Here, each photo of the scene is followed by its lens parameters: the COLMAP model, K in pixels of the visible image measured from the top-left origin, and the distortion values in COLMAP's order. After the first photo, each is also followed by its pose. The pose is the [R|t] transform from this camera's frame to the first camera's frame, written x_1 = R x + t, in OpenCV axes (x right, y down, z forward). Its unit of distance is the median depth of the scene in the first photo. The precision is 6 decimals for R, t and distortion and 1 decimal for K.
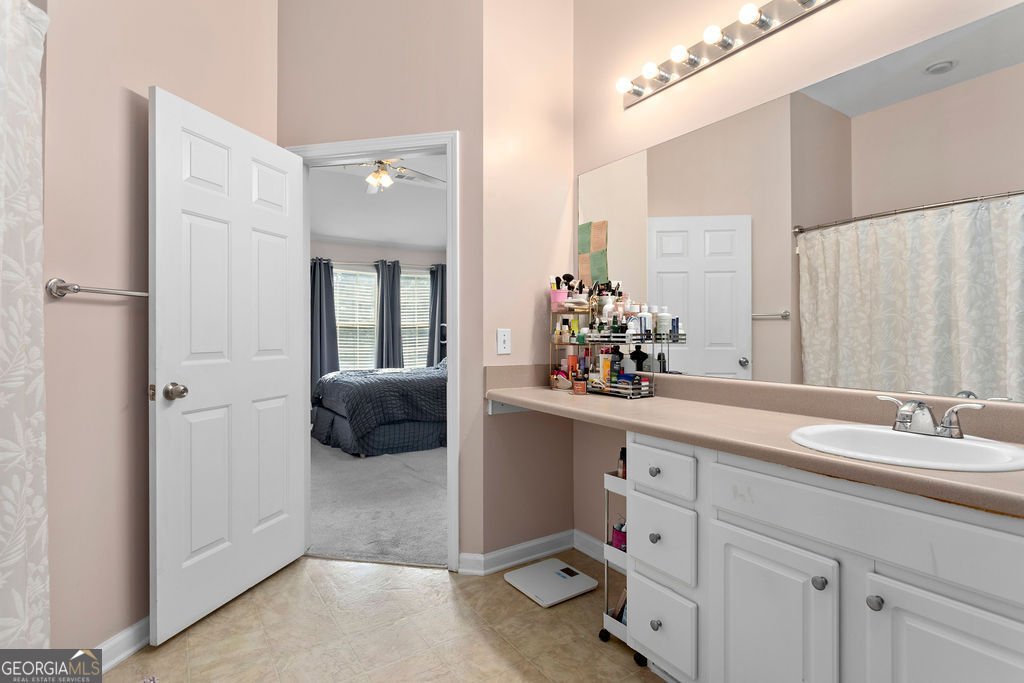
lens RADIAL K [[498.6, 0, 509.0], [0, 498.6, 332.5], [0, 0, 1]] dist [-0.001409, -0.000229]
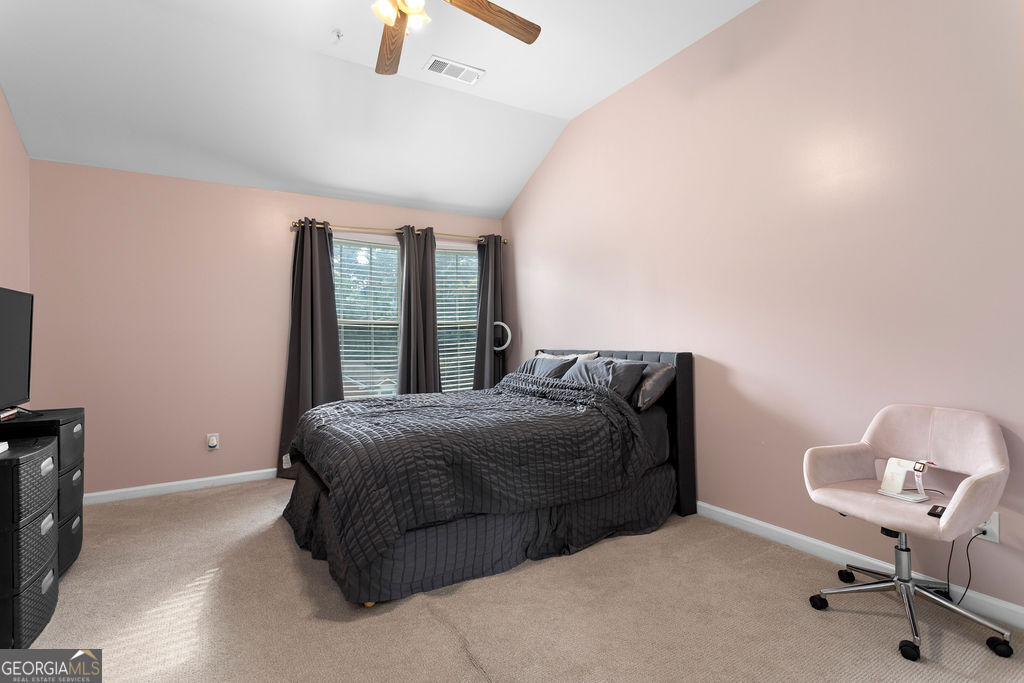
lens RADIAL K [[498.5, 0, 514.1], [0, 498.5, 333.8], [0, 0, 1]] dist [0.001895, 0.000247]
pose [[0.999181, -0.008568, -0.039544, -0.091995], [0.008416, 0.999957, -0.004016, 0.001604], [0.039577, 0.003679, 0.999210, 0.358380]]
